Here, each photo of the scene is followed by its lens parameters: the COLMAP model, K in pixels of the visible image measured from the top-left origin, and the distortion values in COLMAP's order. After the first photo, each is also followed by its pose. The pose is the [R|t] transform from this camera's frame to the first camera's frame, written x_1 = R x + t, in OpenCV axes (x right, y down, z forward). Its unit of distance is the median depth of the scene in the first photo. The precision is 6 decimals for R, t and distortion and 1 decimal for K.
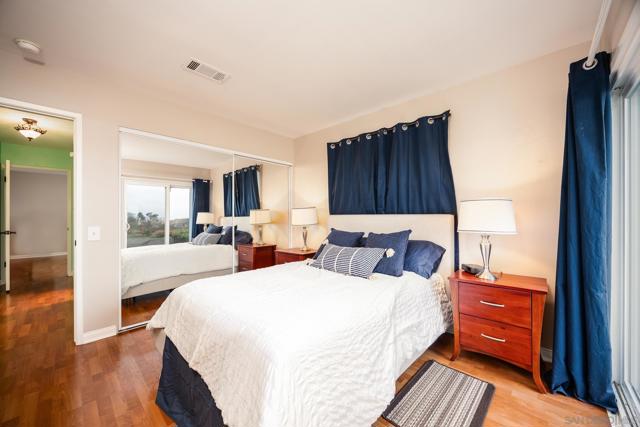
lens RADIAL K [[245.5, 0, 320.0], [0, 245.5, 213.5], [0, 0, 1]] dist [-0.009677, -0.000014]
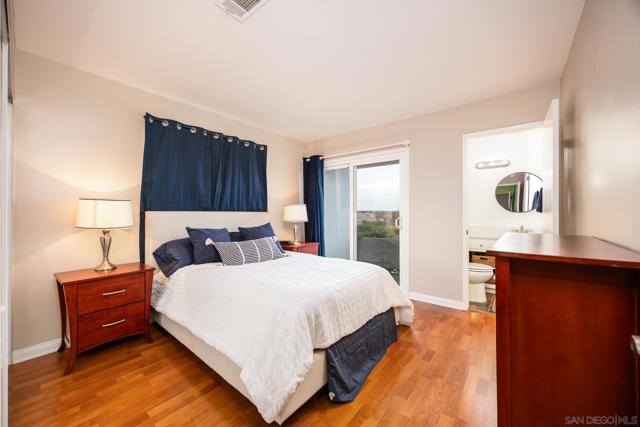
lens RADIAL K [[245.5, 0, 320.0], [0, 245.5, 213.5], [0, 0, 1]] dist [-0.009677, -0.000014]
pose [[-0.098084, -0.009578, 0.995132, -0.892399], [-0.020138, 0.999768, 0.007637, -0.004932], [-0.994974, -0.019291, -0.098254, 0.667797]]
